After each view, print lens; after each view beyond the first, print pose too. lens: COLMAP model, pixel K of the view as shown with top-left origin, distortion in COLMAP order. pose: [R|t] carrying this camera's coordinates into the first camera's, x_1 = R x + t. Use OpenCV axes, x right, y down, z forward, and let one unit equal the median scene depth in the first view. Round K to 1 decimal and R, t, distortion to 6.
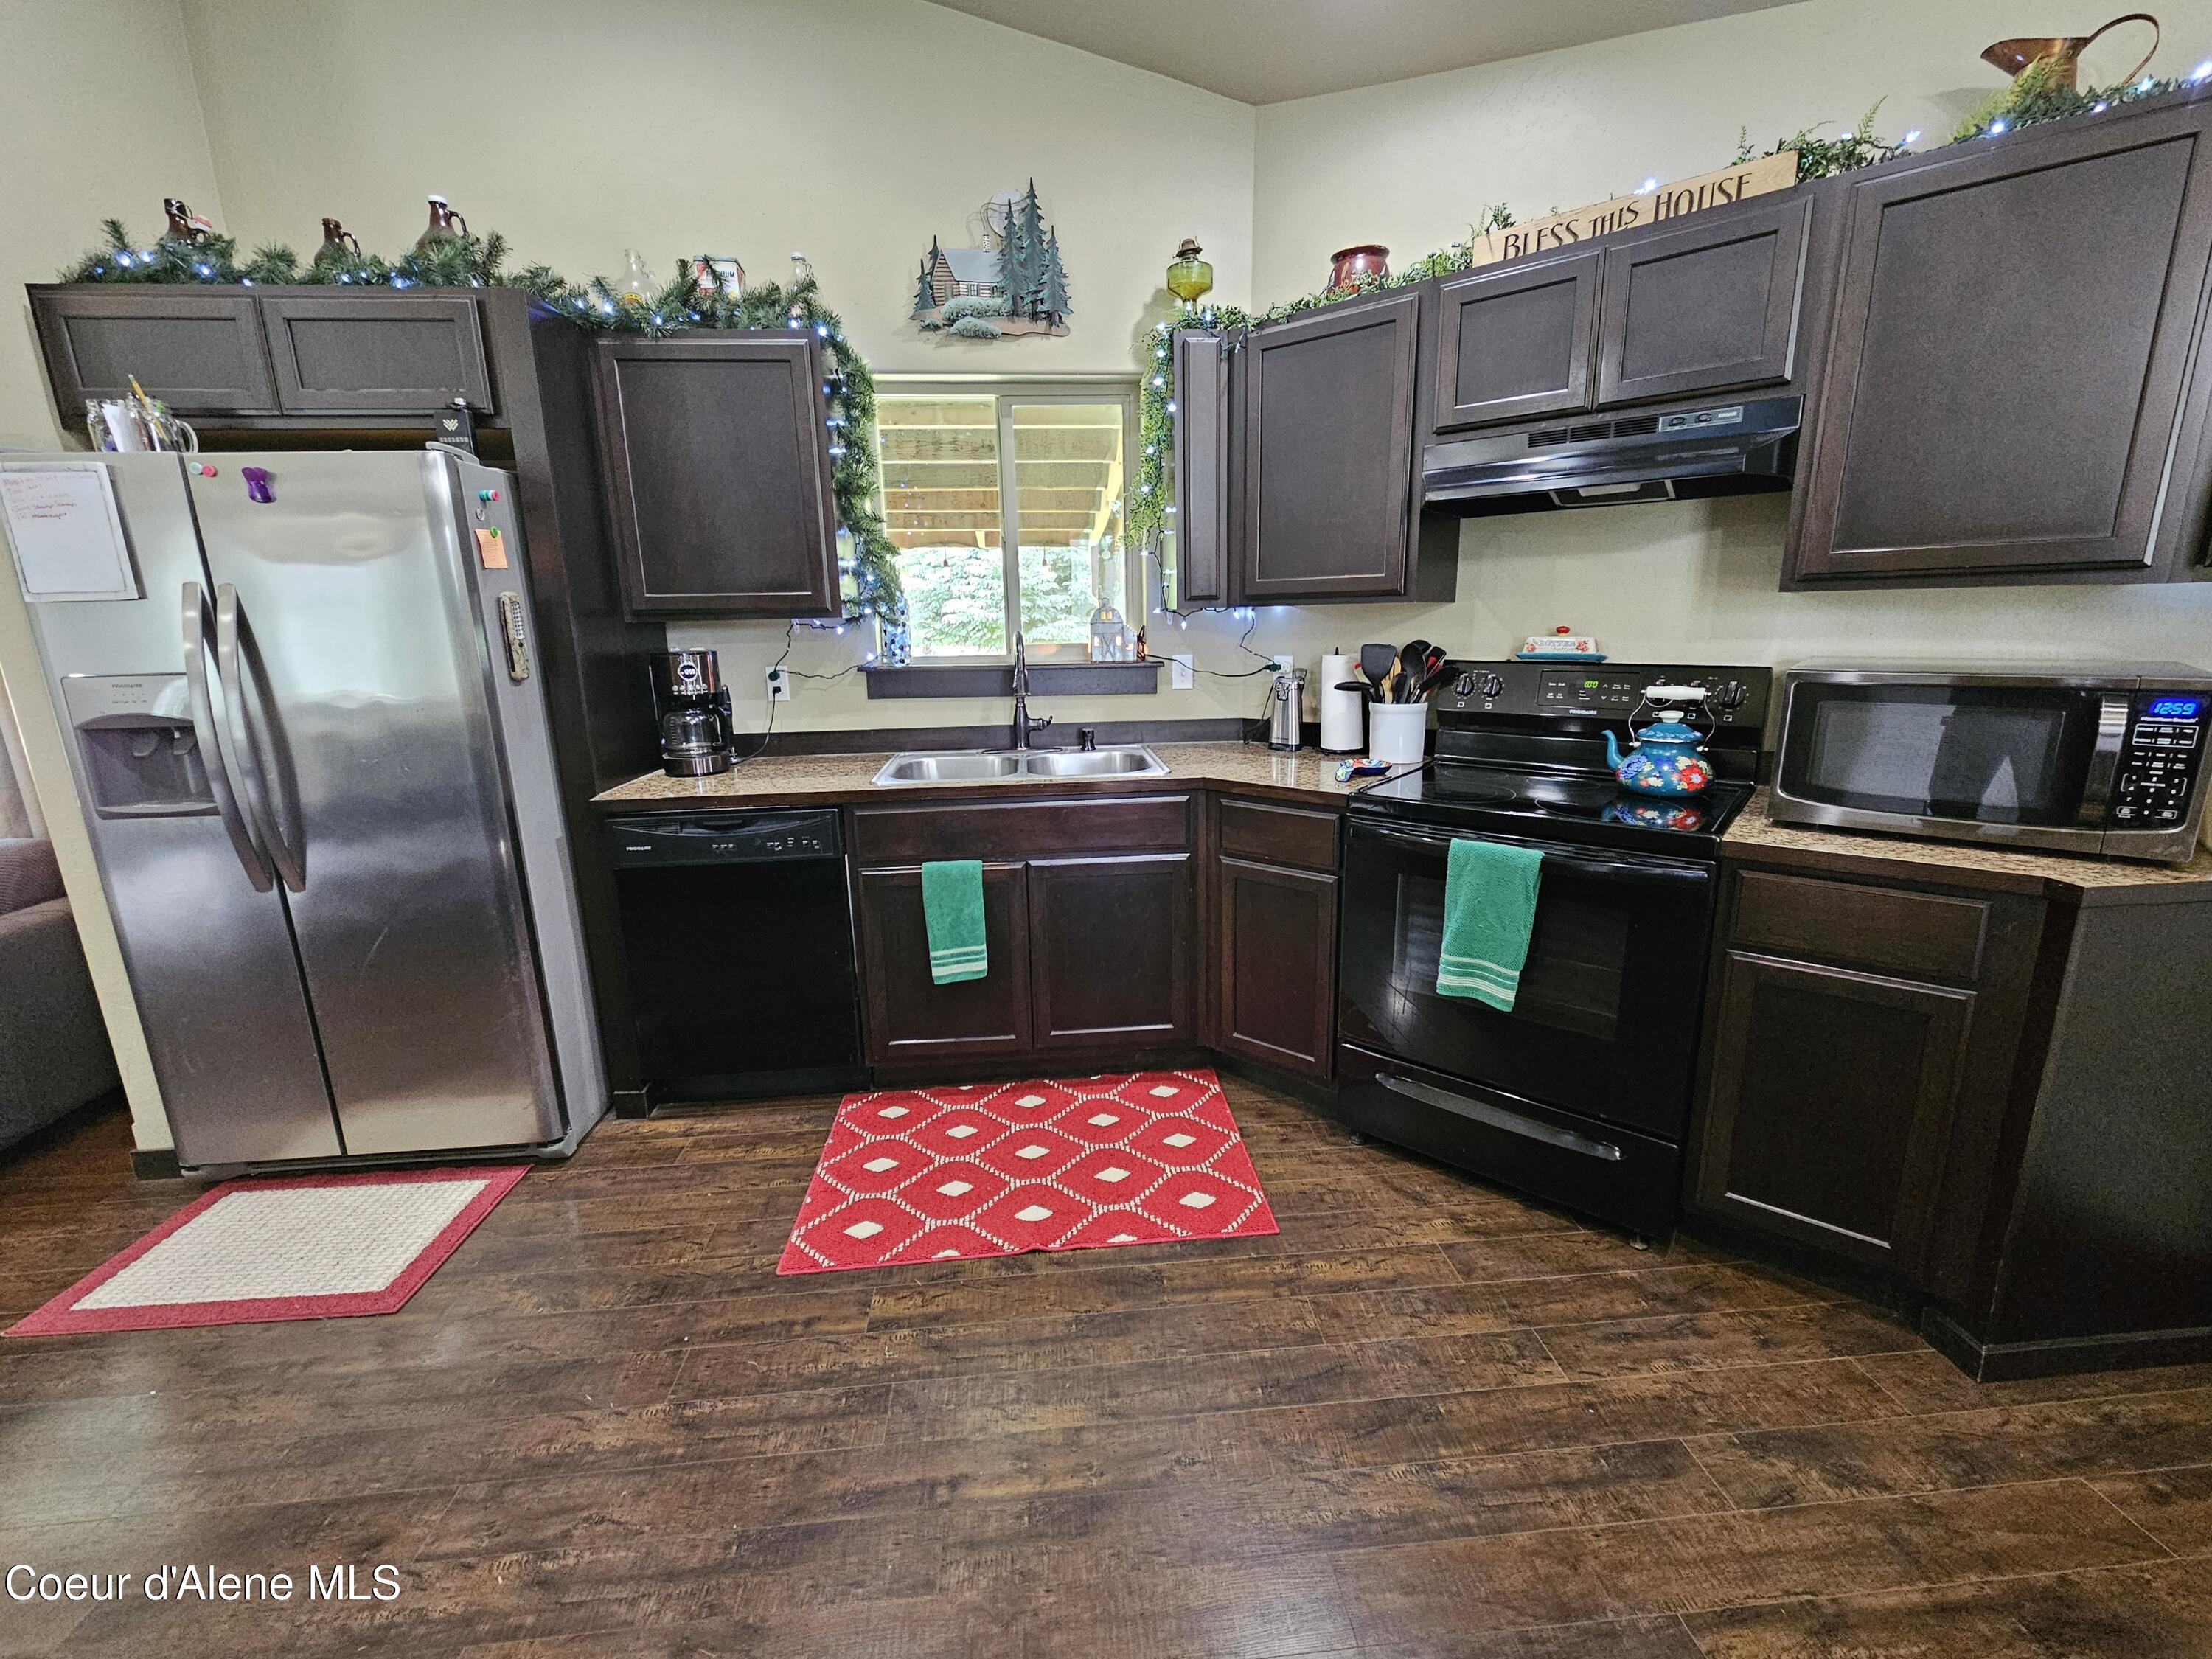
lens RADIAL K [[913.7, 0, 1105.0], [0, 913.7, 824.3], [0, 0, 1]] dist [-0.004389, 0.000183]
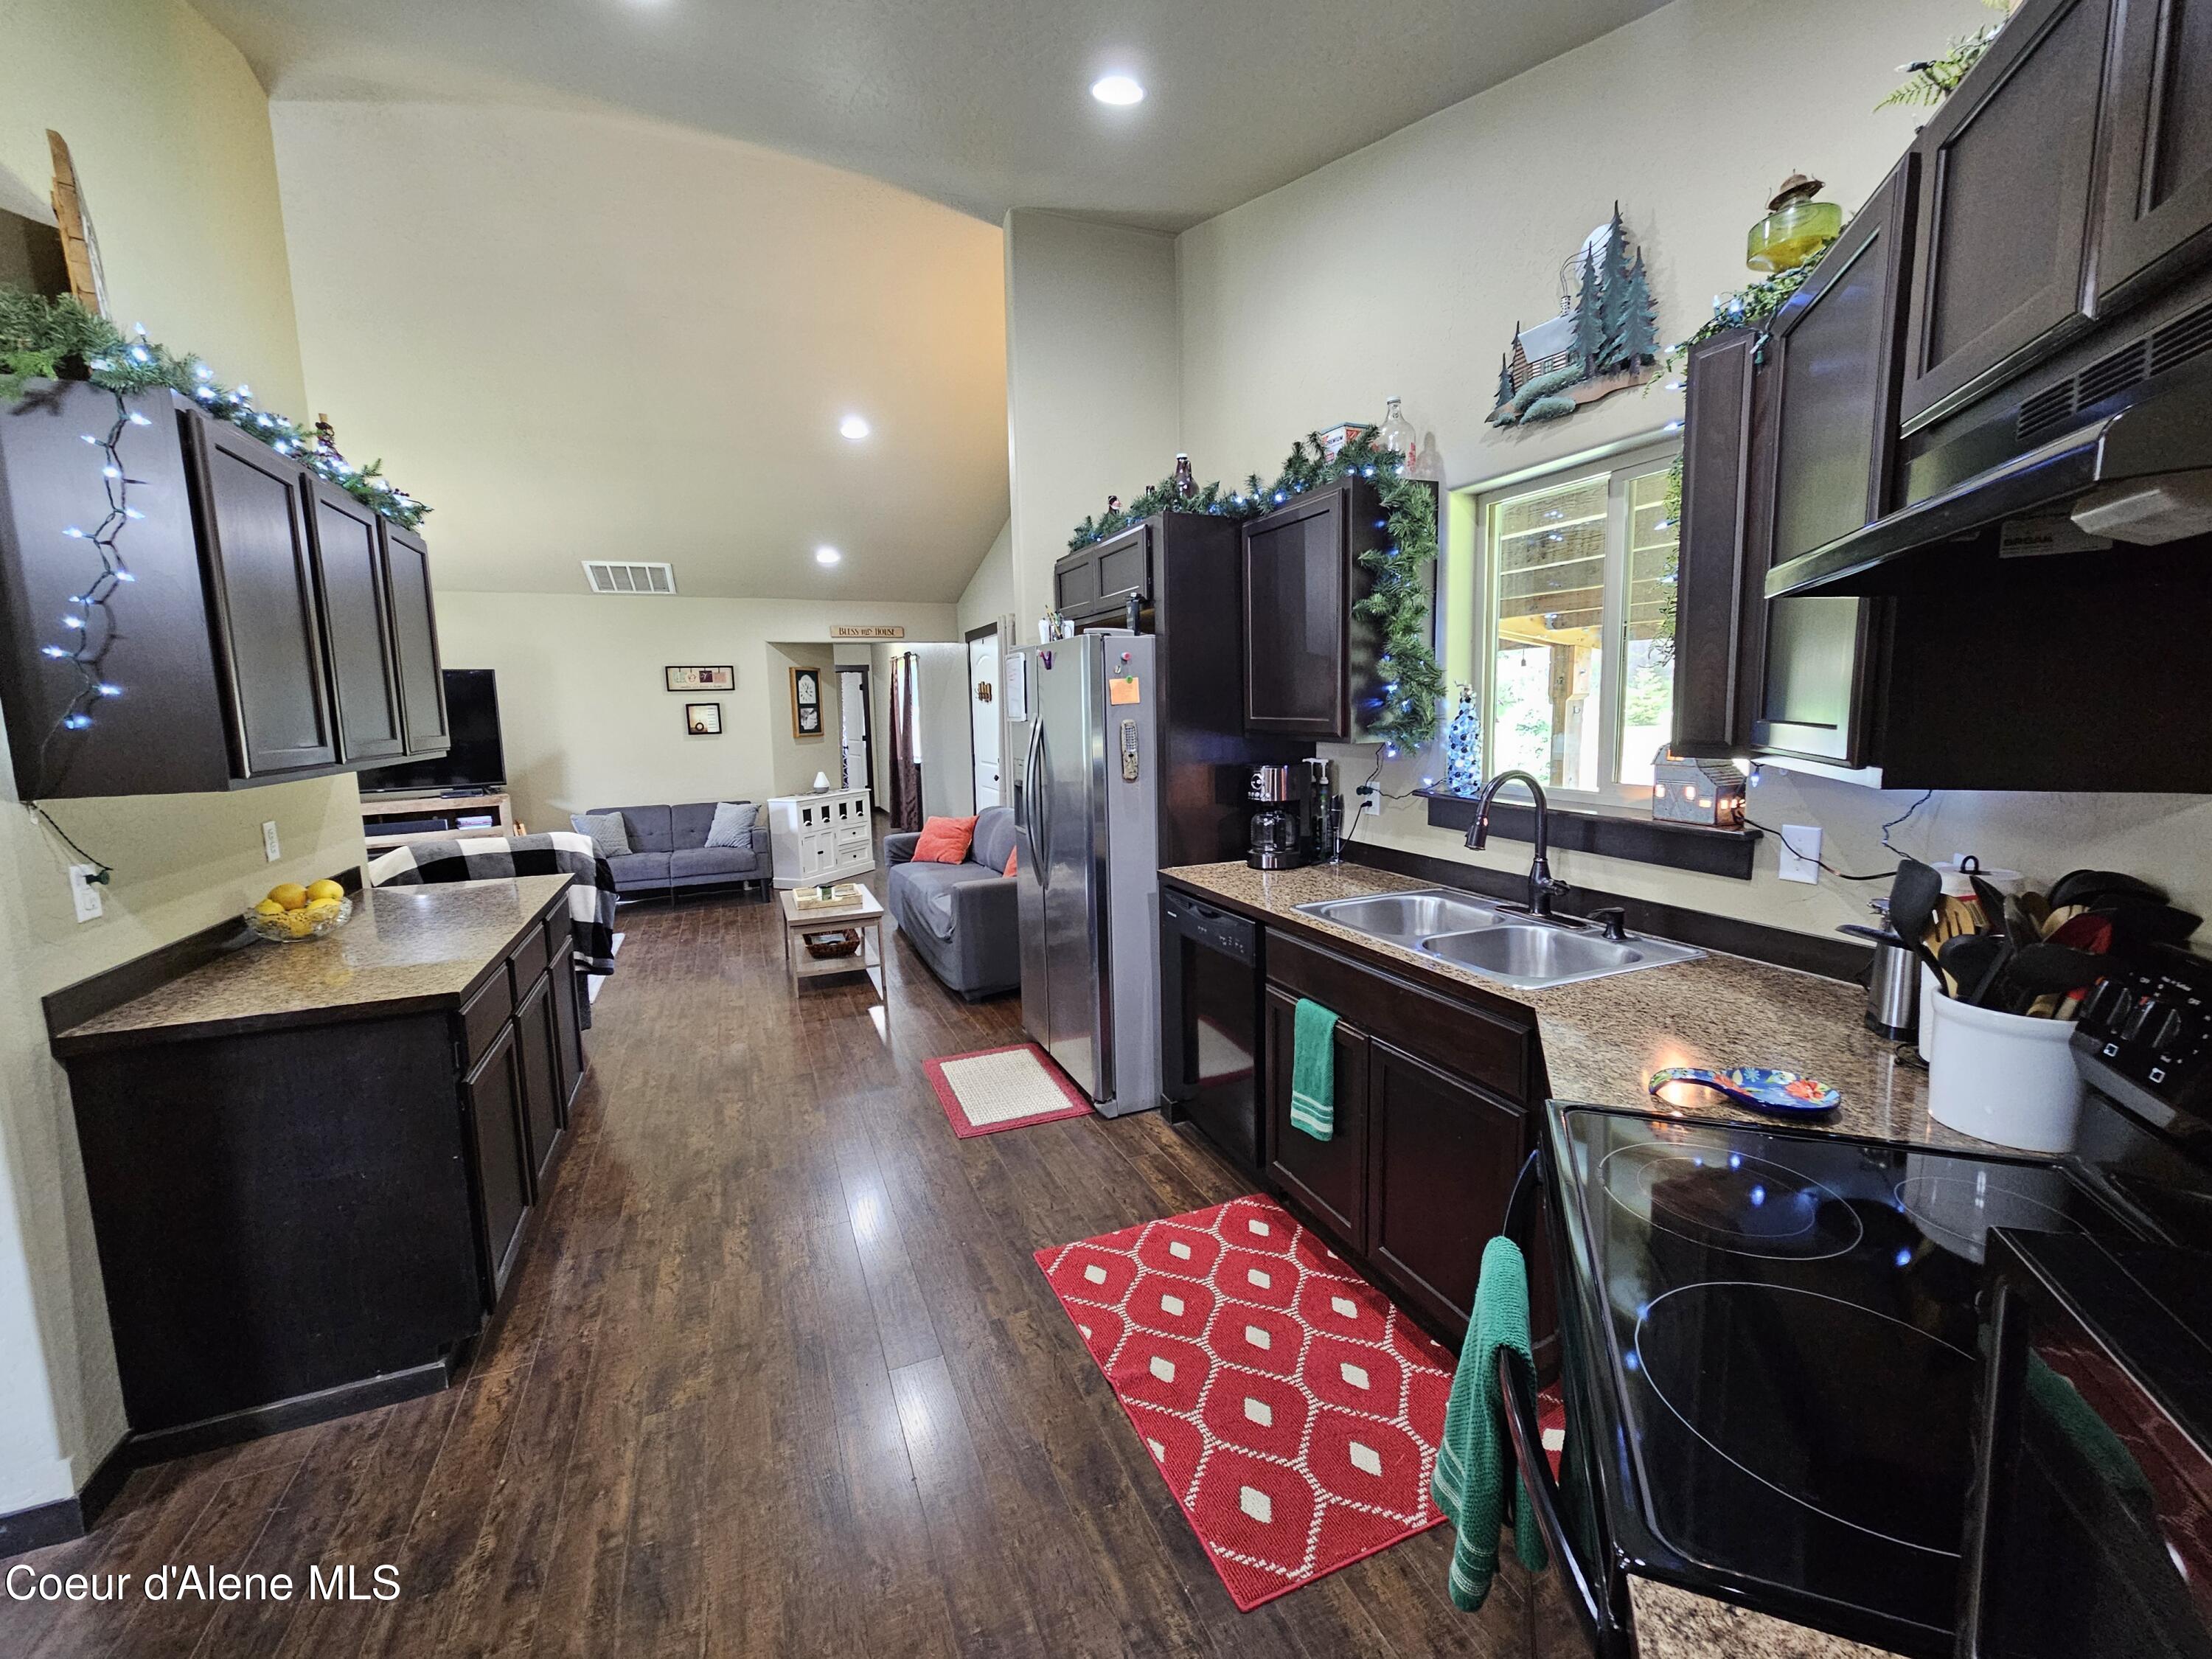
lens RADIAL K [[913.7, 0, 1105.1], [0, 913.7, 823.2], [0, 0, 1]] dist [-0.004389, 0.000183]
pose [[0.297765, 0.139547, -0.944385, 0.631808], [-0.197351, 0.976887, 0.082125, -0.178879], [0.934017, 0.161922, 0.318422, 0.459350]]
